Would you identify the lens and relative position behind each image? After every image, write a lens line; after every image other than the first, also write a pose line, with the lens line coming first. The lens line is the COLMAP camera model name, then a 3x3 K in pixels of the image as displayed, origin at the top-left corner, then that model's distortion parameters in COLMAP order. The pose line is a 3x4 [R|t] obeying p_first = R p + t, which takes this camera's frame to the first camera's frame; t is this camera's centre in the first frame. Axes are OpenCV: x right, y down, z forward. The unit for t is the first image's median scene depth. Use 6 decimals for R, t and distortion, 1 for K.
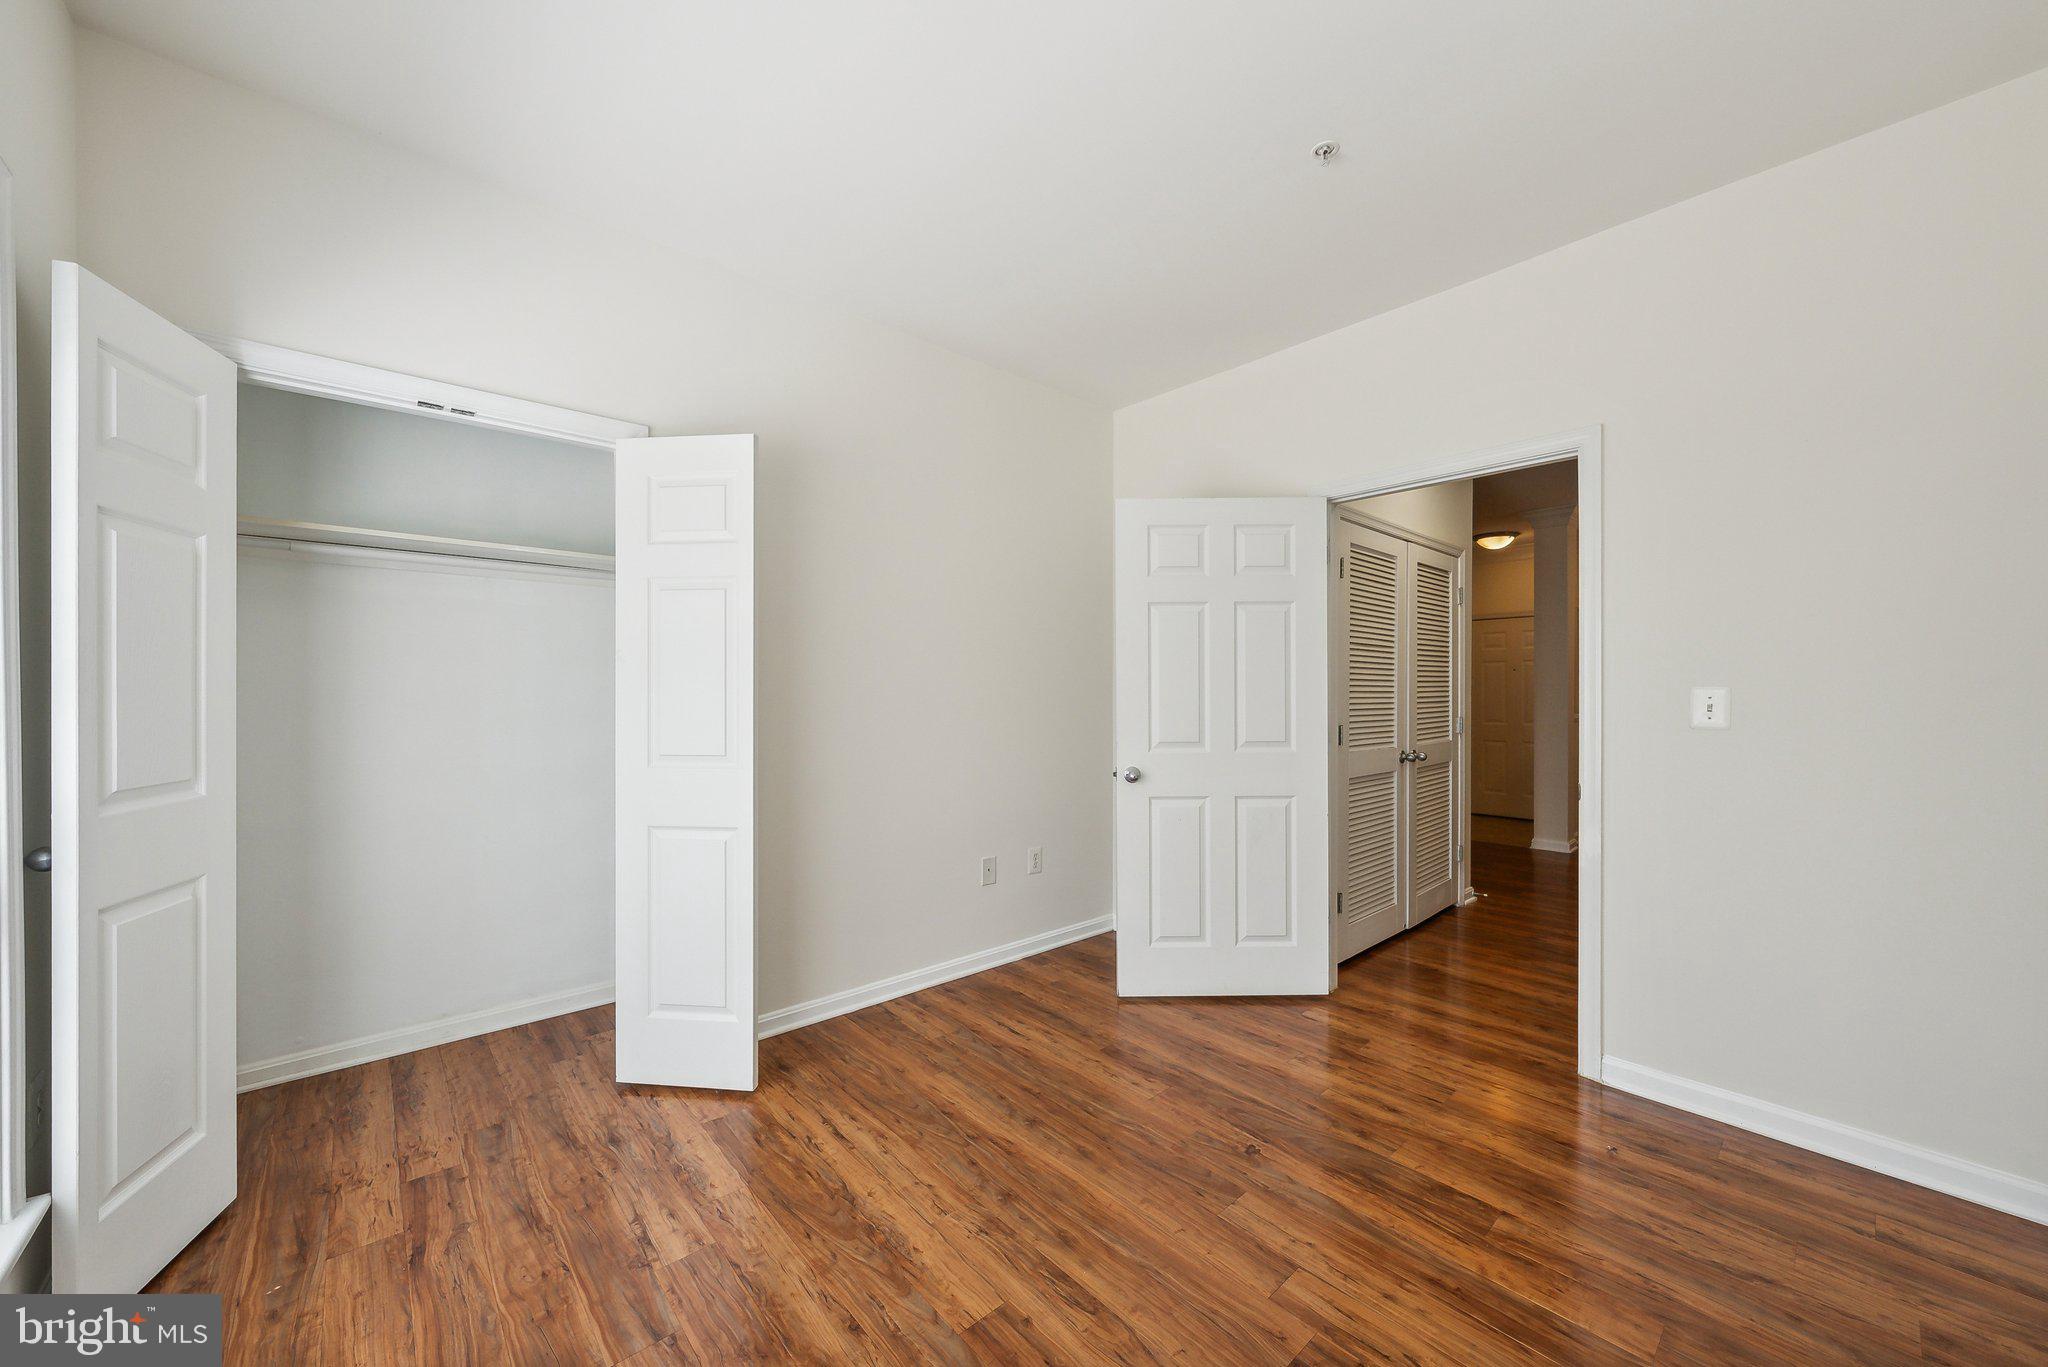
lens RADIAL K [[782.6, 0, 1021.5], [0, 782.6, 689.2], [0, 0, 1]] dist [-0.001999, 0.000104]
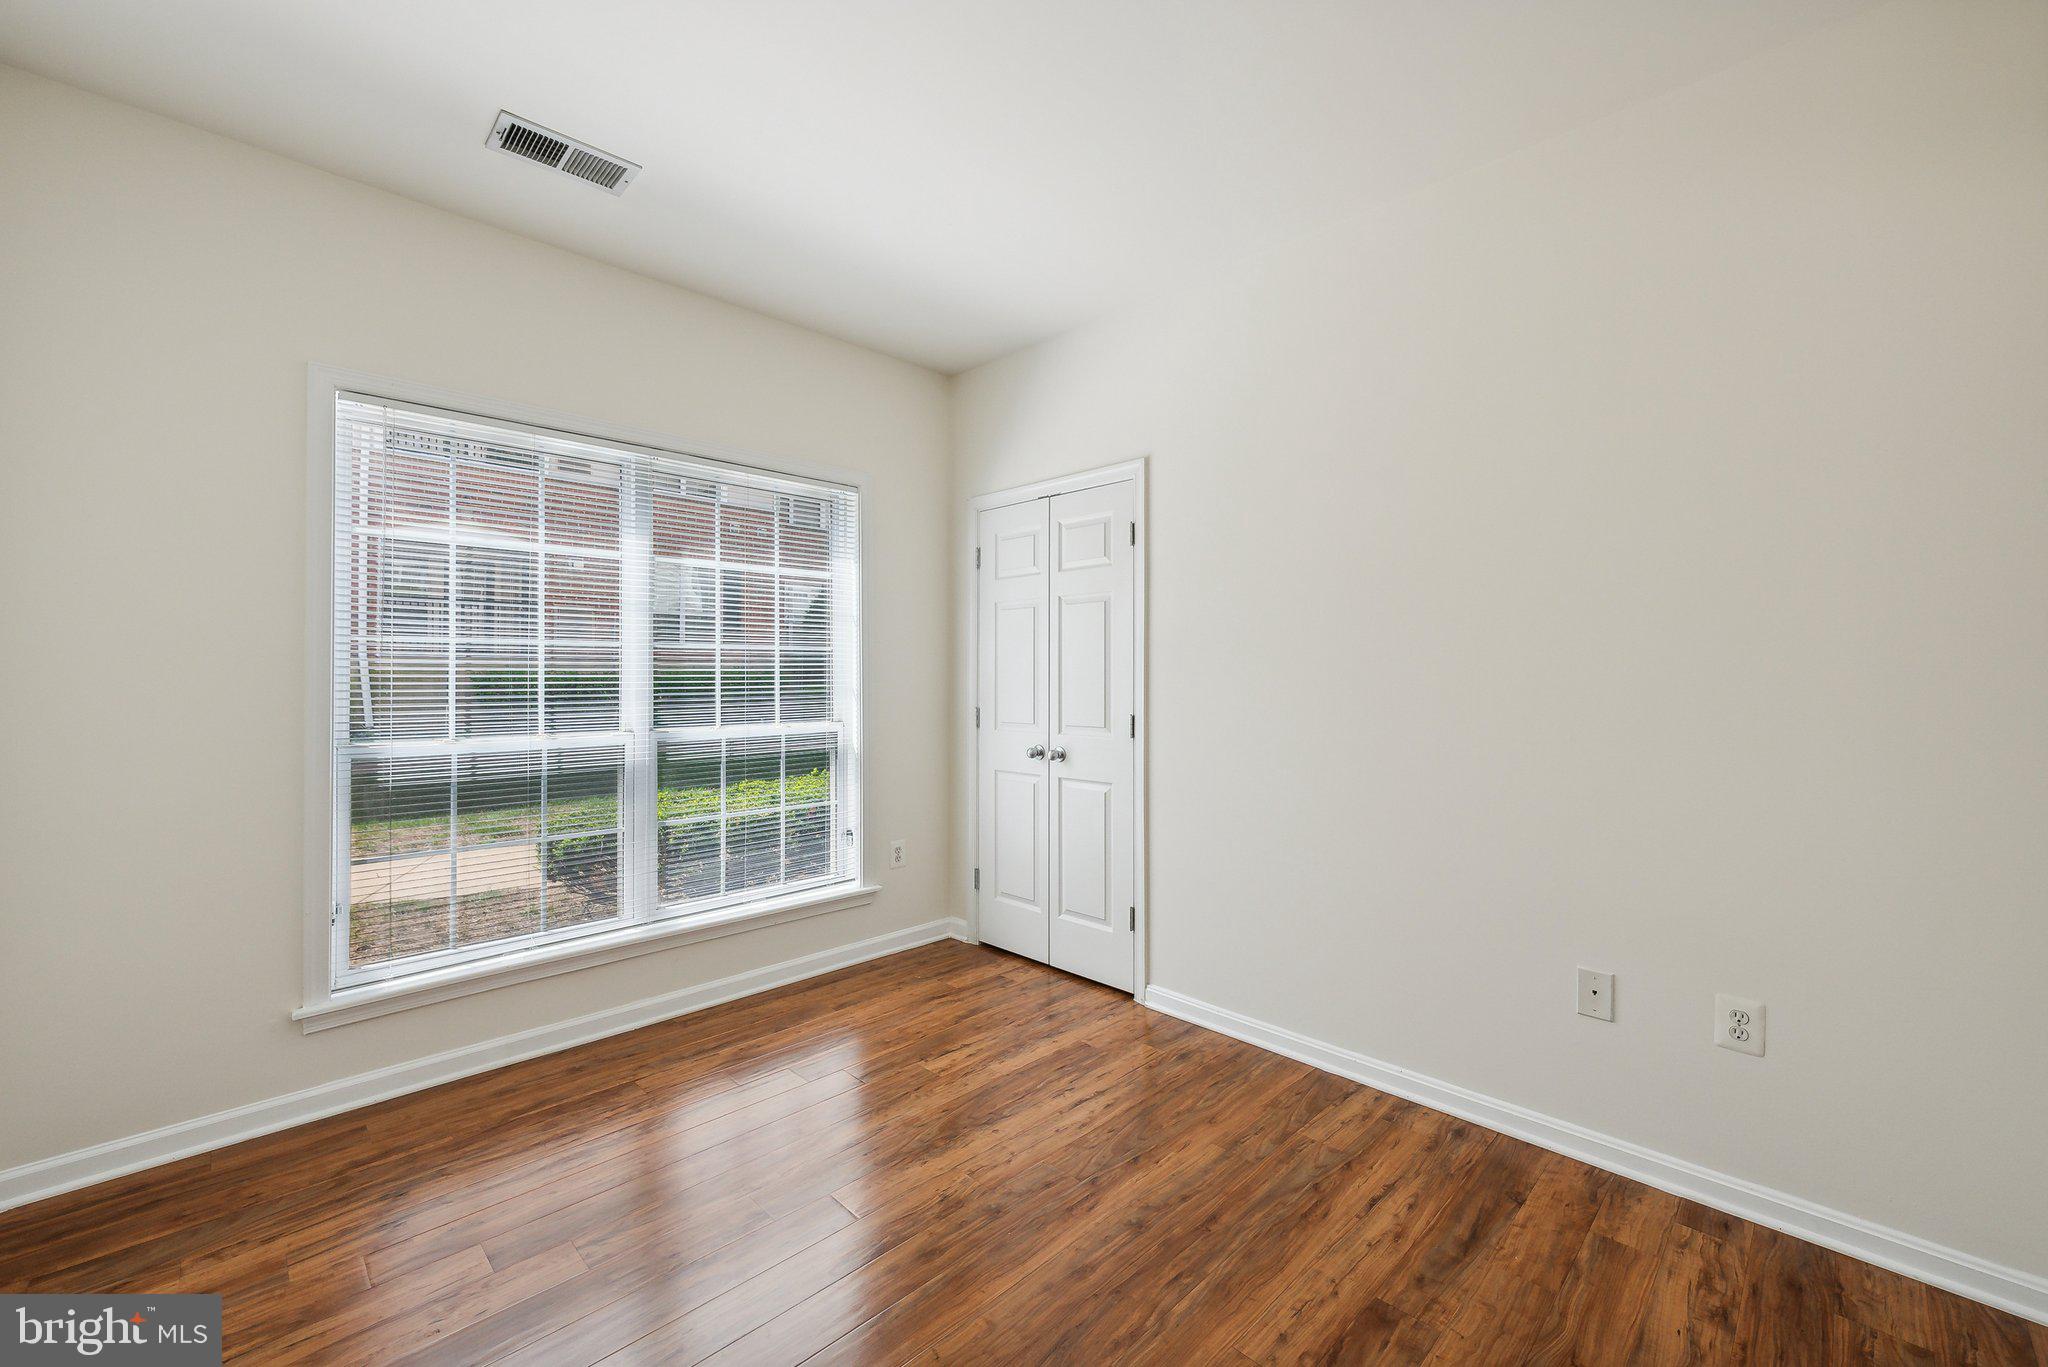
lens RADIAL K [[785.1, 0, 1020.1], [0, 785.1, 688.8], [0, 0, 1]] dist [0.000767, 0.000191]
pose [[0.047505, 0.005651, -0.998855, 0.799923], [0.001127, 0.999983, 0.005711, -0.008538], [0.998870, -0.001397, 0.047498, 0.820249]]
